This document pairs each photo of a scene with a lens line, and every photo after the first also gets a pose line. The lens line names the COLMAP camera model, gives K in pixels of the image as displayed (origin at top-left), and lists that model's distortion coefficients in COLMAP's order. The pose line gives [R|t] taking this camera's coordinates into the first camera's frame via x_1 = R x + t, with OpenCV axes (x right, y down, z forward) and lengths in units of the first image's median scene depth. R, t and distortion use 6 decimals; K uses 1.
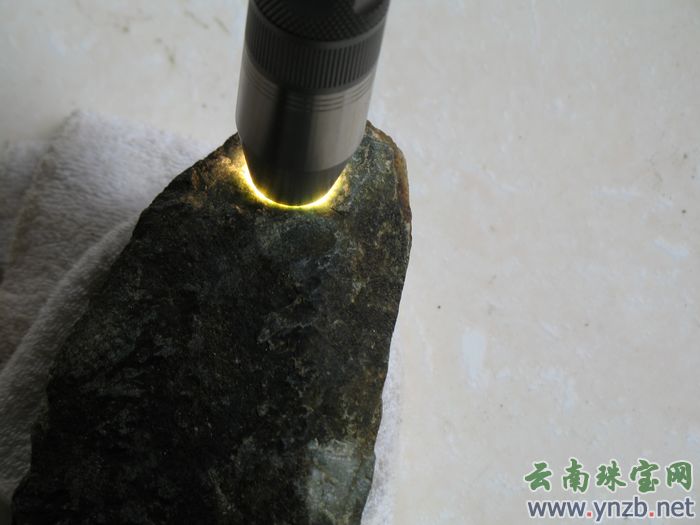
lens RADIAL K [[2147.2, 0, 350.0], [0, 2147.2, 262.5], [0, 0, 1]] dist [-0.013270, 0.361660]
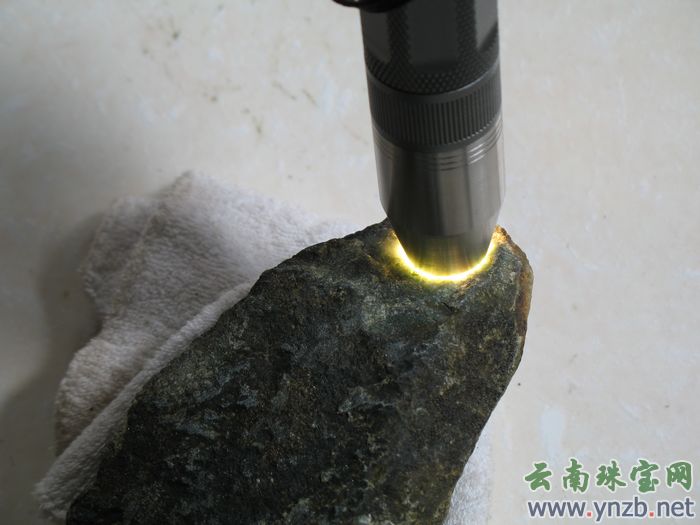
lens RADIAL K [[2147.2, 0, 350.0], [0, 2147.2, 262.5], [0, 0, 1]] dist [-0.013270, 0.361660]
pose [[0.955470, 0.178388, -0.235064, 0.187536], [-0.212969, 0.968256, -0.130858, 0.100184], [0.204259, 0.175092, 0.963131, 0.014220]]
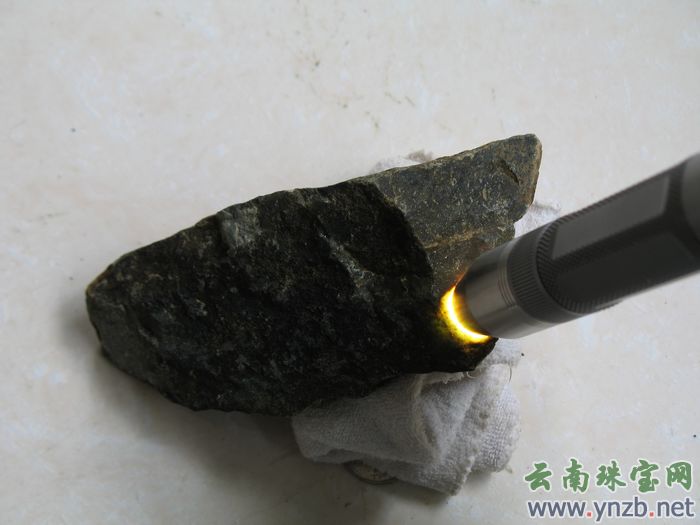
lens RADIAL K [[1466.9, 0, 350.0], [0, 1466.9, 262.5], [0, 0, 1]] dist [-0.017114, 0.155903]
pose [[-0.581038, -0.812707, -0.043615, -0.026676], [0.784574, -0.545064, -0.295550, 0.453671], [0.216423, -0.205945, 0.954331, 0.013891]]
